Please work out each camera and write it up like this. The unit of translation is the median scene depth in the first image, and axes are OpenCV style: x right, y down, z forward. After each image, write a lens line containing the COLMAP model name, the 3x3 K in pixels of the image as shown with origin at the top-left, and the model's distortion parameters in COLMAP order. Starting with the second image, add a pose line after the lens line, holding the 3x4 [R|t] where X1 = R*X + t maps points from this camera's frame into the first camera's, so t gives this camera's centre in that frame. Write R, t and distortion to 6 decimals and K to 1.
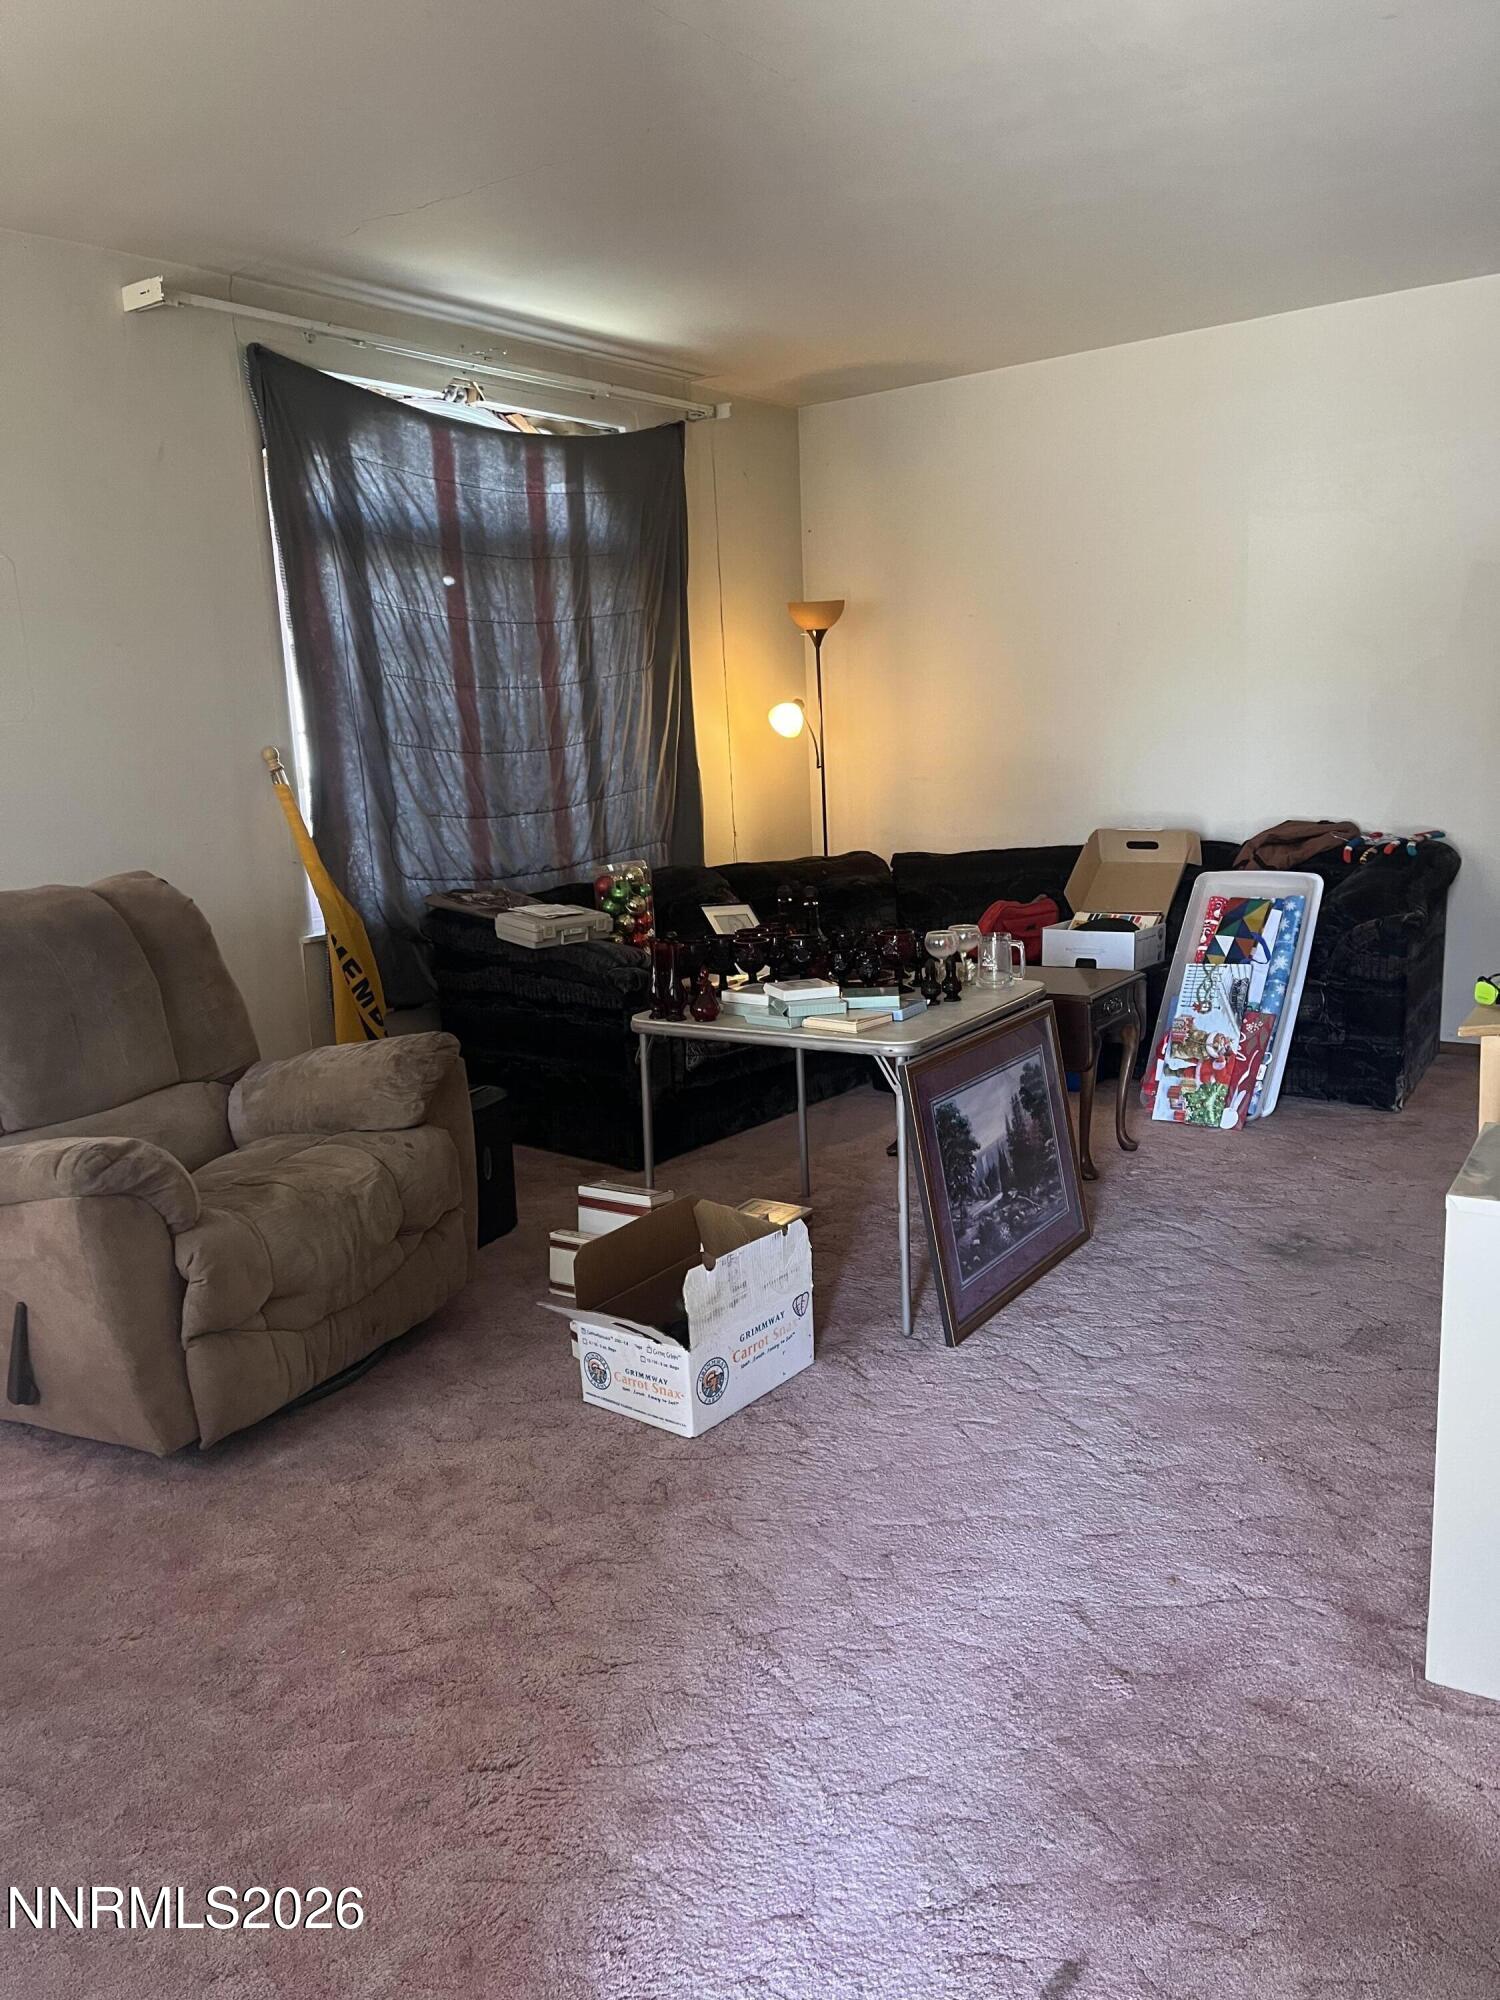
lens RADIAL K [[1512.4, 0, 731.6], [0, 1512.4, 1011.8], [0, 0, 1]] dist [0.073273, -0.001686]
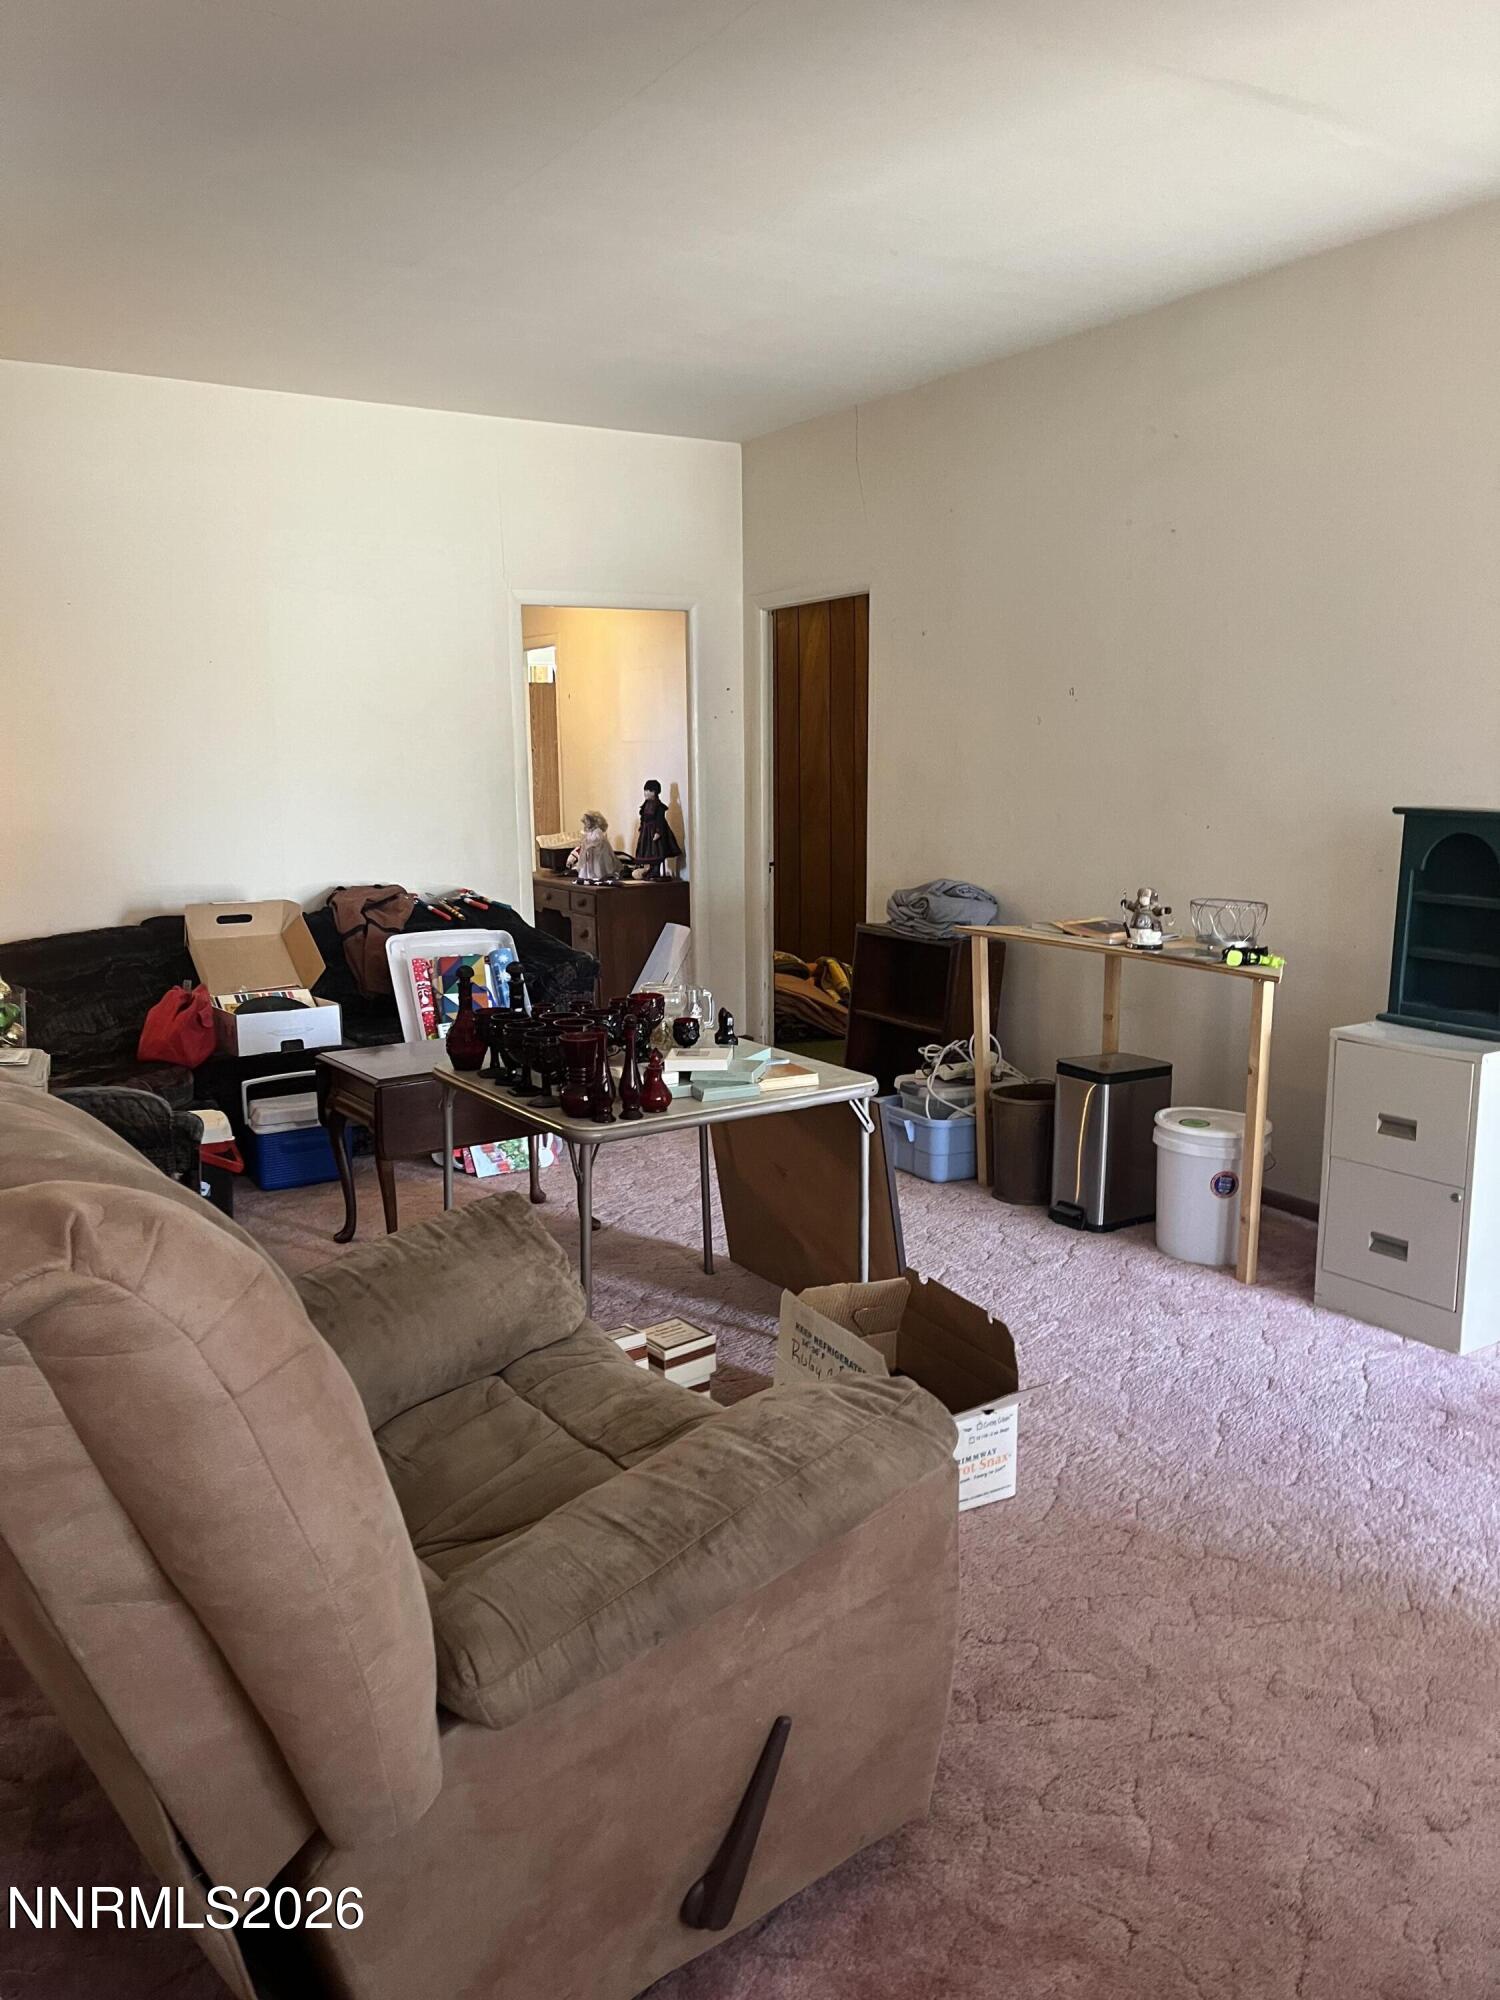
lens RADIAL K [[1512.4, 0, 733.1], [0, 1512.4, 995.4], [0, 0, 1]] dist [0.073273, -0.001686]
pose [[0.367428, -0.103957, 0.924224, -0.549990], [0.165342, 0.985205, 0.045084, -0.062739], [-0.915237, 0.136248, 0.379180, 0.426417]]
